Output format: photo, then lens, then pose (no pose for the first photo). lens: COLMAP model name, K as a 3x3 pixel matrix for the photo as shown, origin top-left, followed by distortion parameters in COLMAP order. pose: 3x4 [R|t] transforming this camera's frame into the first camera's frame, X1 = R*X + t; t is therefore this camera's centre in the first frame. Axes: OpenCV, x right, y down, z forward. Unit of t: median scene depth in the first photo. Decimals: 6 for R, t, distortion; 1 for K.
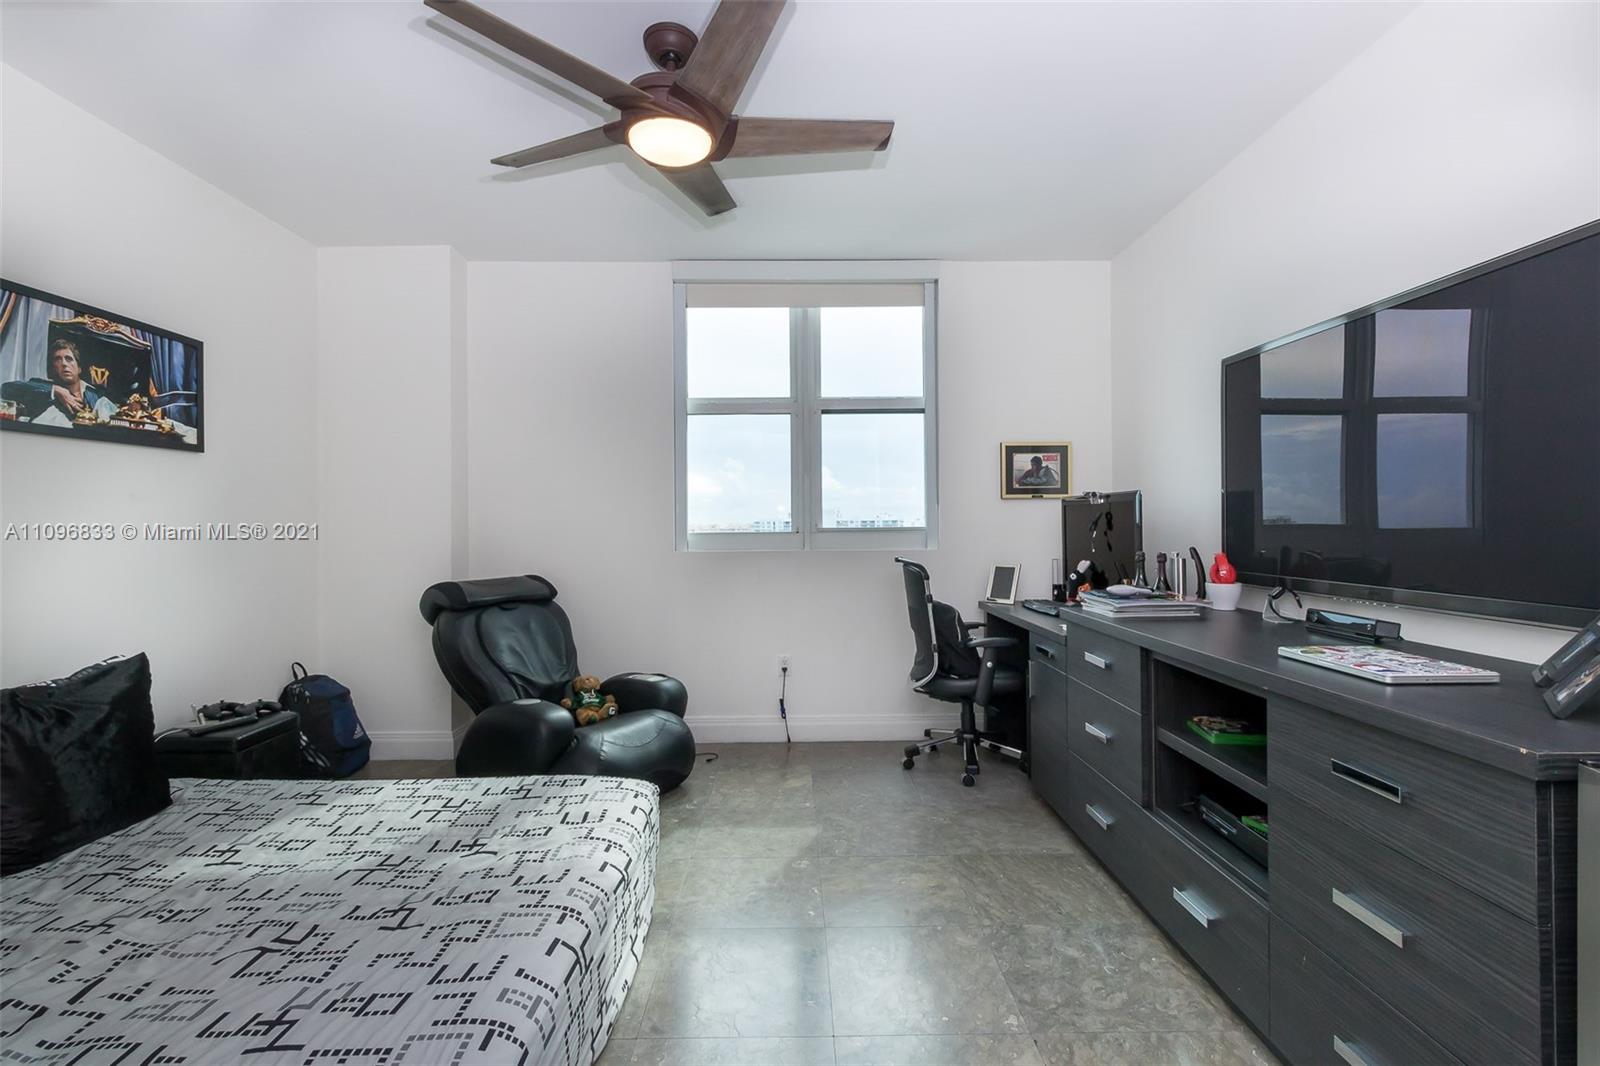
lens RADIAL K [[751.4, 0, 806.7], [0, 751.4, 530.9], [0, 0, 1]] dist [-0.000253, 0.001369]
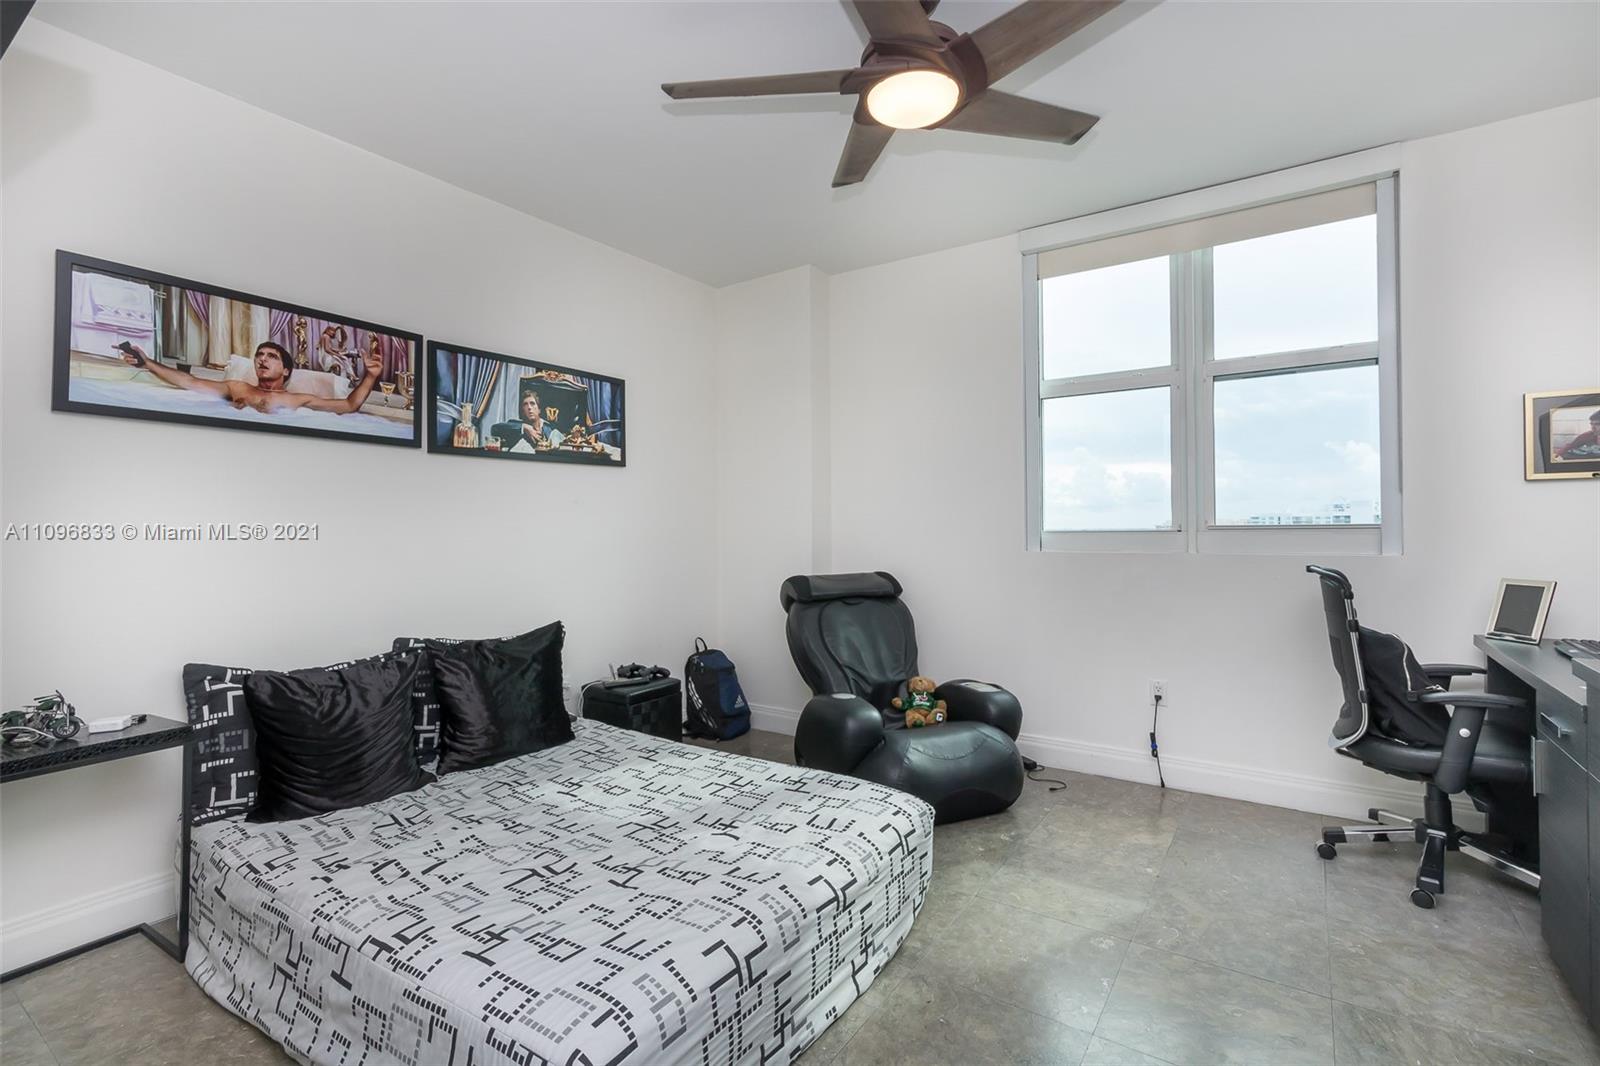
lens RADIAL K [[751.4, 0, 801.2], [0, 751.4, 528.3], [0, 0, 1]] dist [-0.000253, 0.001369]
pose [[0.809328, 0.001798, -0.587354, 0.191062], [-0.000819, 0.999998, 0.001932, -0.002742], [0.587357, -0.001082, 0.809328, 0.147563]]
